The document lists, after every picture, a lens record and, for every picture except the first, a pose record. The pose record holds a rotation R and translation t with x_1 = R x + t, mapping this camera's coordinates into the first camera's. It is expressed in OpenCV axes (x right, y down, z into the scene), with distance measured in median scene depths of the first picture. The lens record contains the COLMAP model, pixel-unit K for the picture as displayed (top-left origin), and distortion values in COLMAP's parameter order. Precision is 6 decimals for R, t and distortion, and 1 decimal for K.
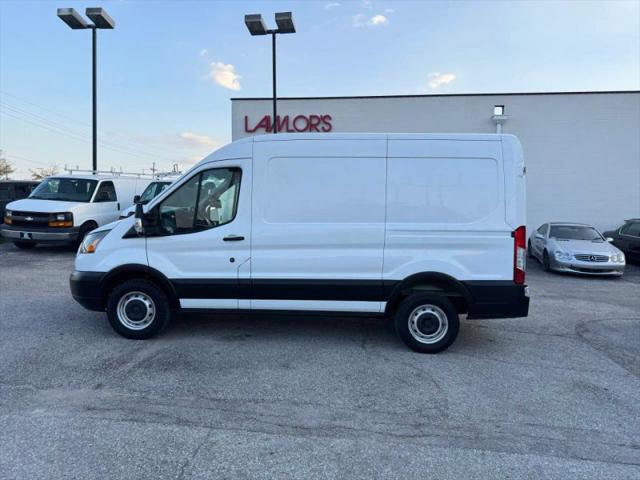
lens RADIAL K [[446.8, 0, 322.5], [0, 446.8, 241.5], [0, 0, 1]] dist [0.054553, -0.063152]
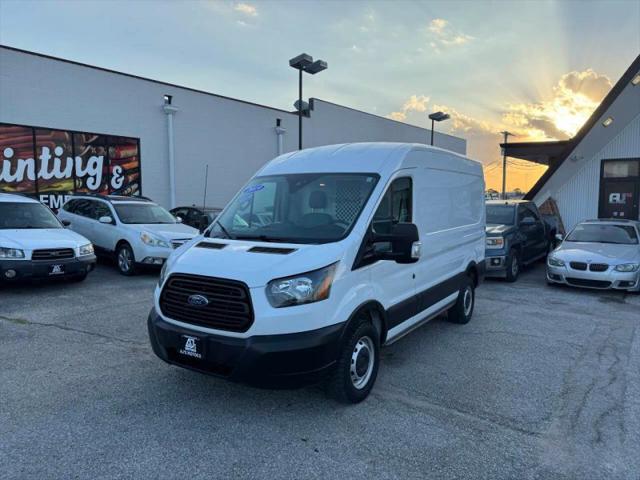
lens RADIAL K [[446.8, 0, 322.3], [0, 446.8, 238.2], [0, 0, 1]] dist [0.054553, -0.063152]
pose [[0.514990, -0.085883, 0.852883, -1.096818], [0.057396, 0.996190, 0.065657, -0.110466], [-0.855272, 0.015140, 0.517957, 0.677087]]
